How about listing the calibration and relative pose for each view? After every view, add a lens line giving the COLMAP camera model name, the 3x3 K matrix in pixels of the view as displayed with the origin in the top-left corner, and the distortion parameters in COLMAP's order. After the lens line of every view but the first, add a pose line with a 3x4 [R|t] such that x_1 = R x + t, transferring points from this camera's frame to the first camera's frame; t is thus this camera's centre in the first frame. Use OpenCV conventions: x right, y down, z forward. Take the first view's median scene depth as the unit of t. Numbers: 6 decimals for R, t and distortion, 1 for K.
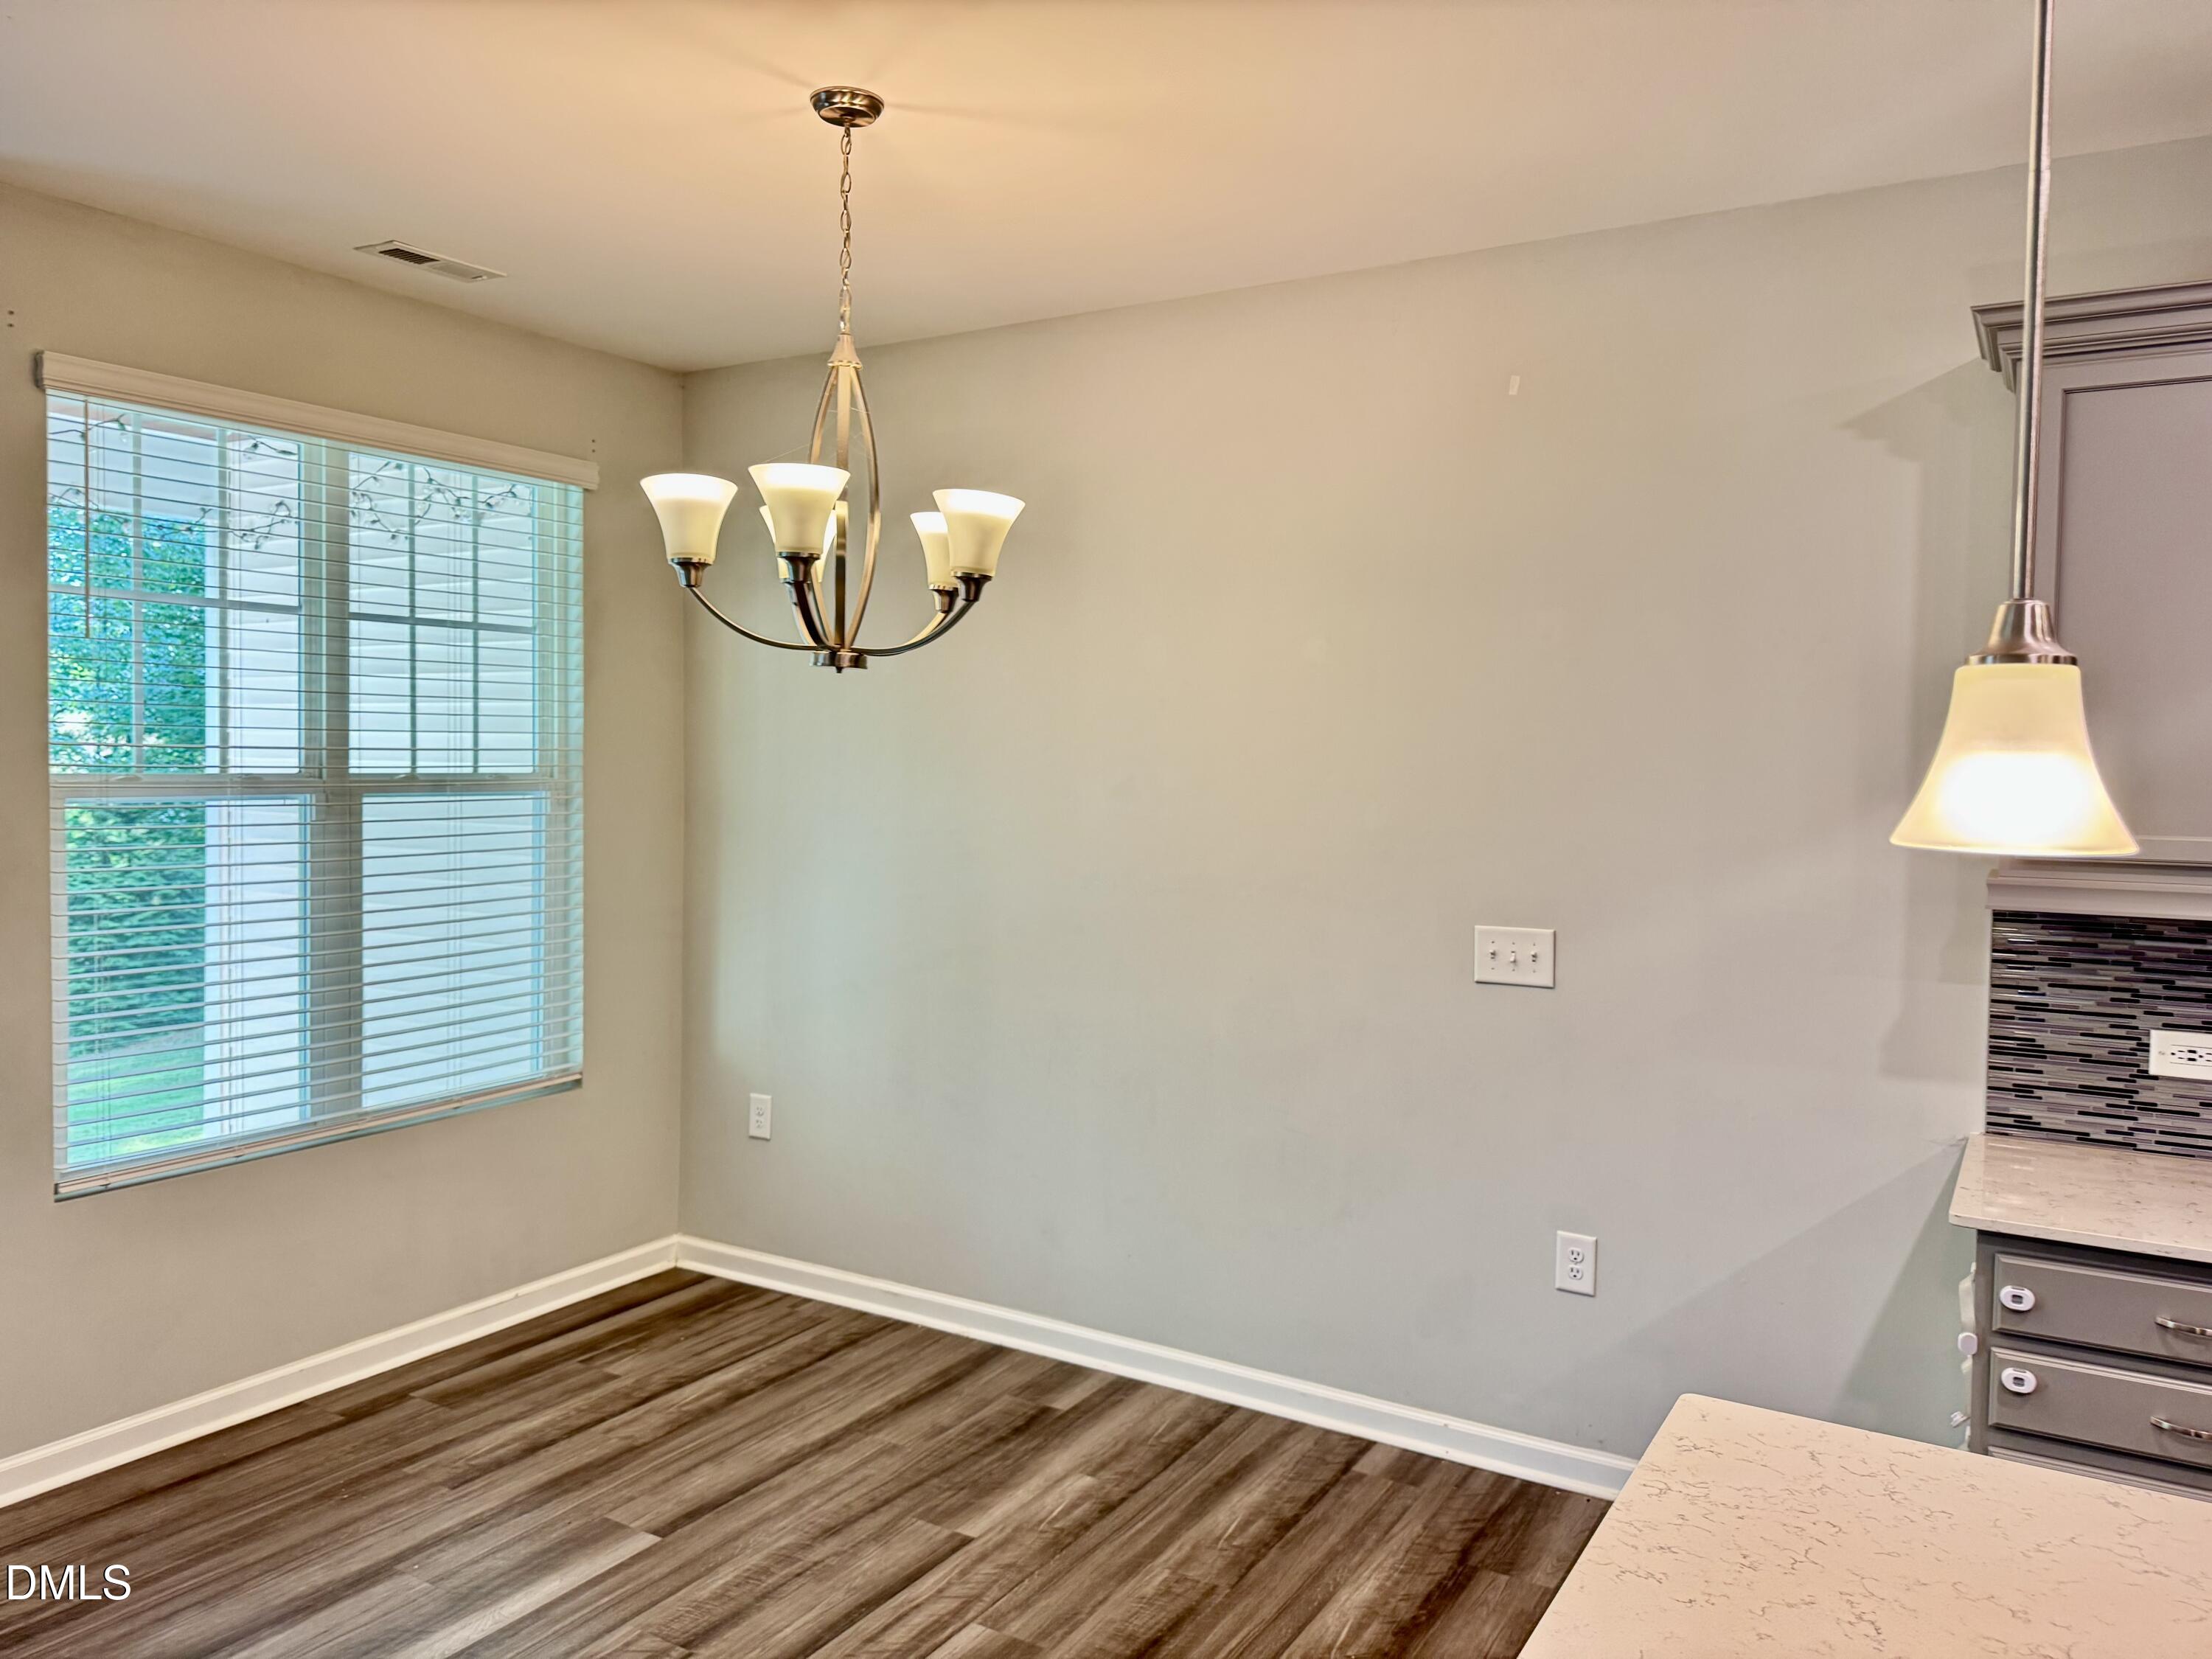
lens RADIAL K [[1554.7, 0, 1097.3], [0, 1554.7, 840.1], [0, 0, 1]] dist [0.054068, -0.051585]
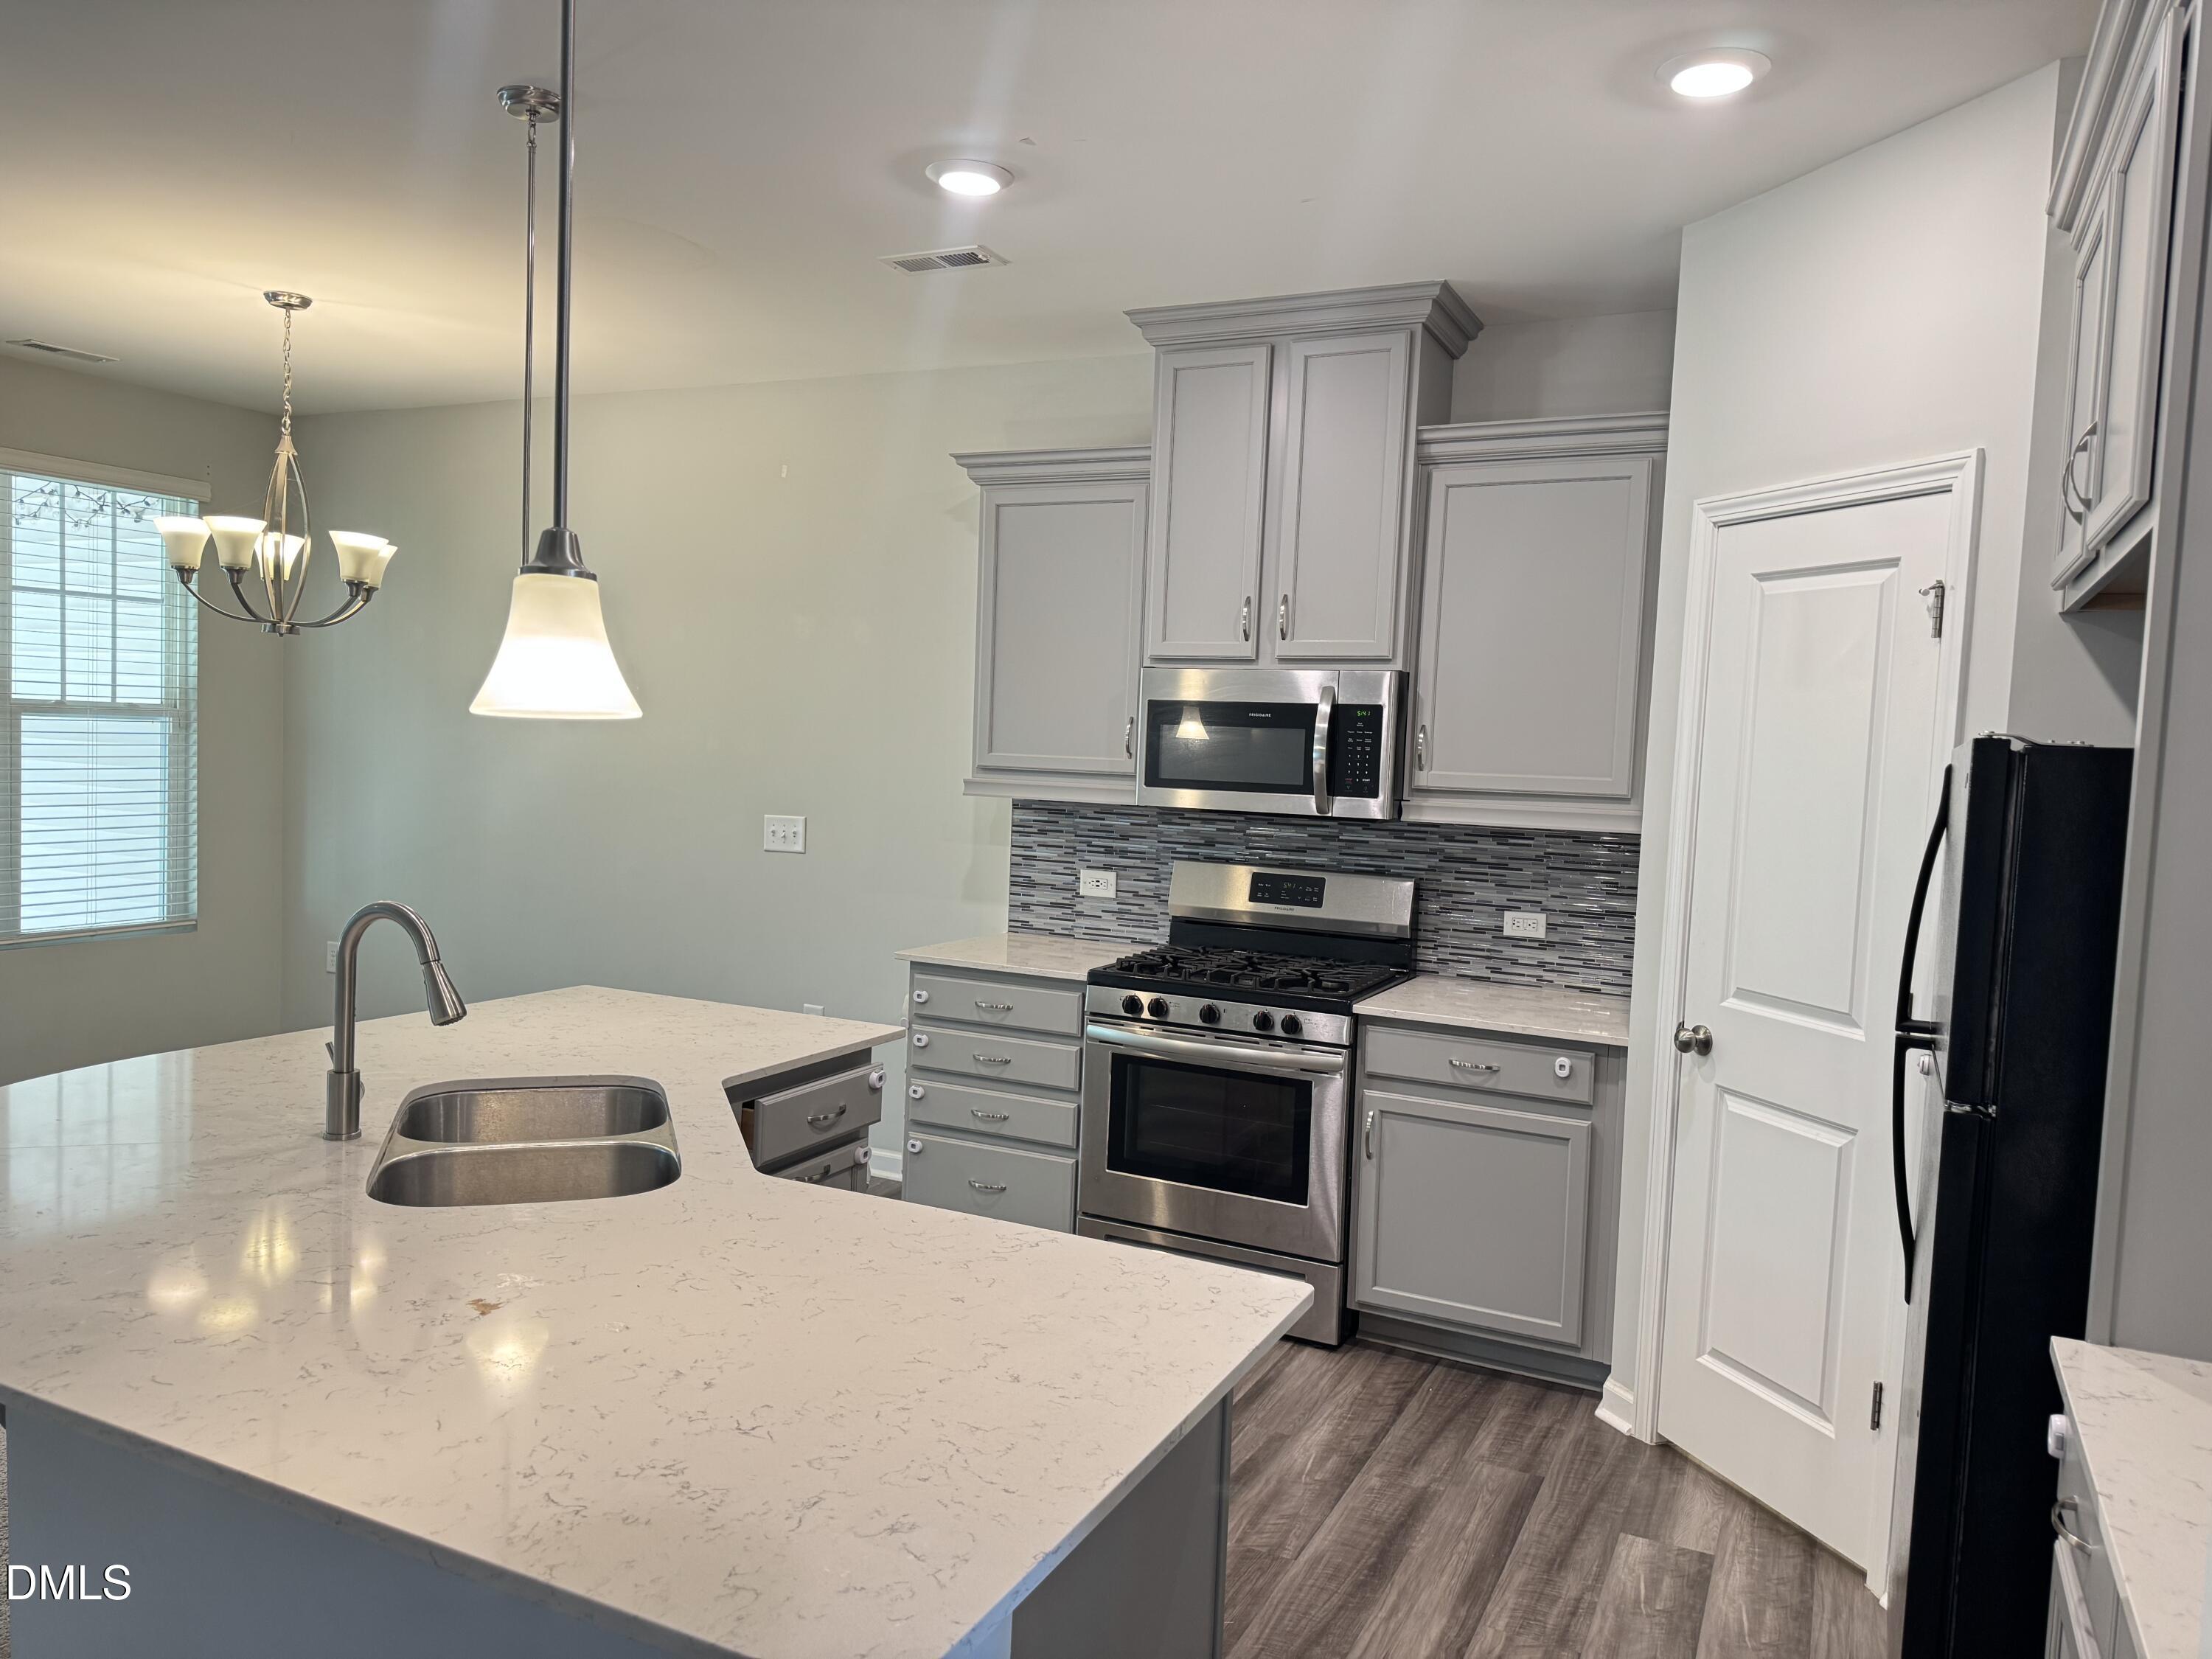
lens RADIAL K [[1550.8, 0, 1106.2], [0, 1550.8, 865.1], [0, 0, 1]] dist [0.046172, -0.053221]
pose [[0.995174, 0.020112, 0.096046, 0.445872], [-0.022520, 0.999457, 0.024059, 0.061532], [-0.095510, -0.026106, 0.995086, -0.609376]]
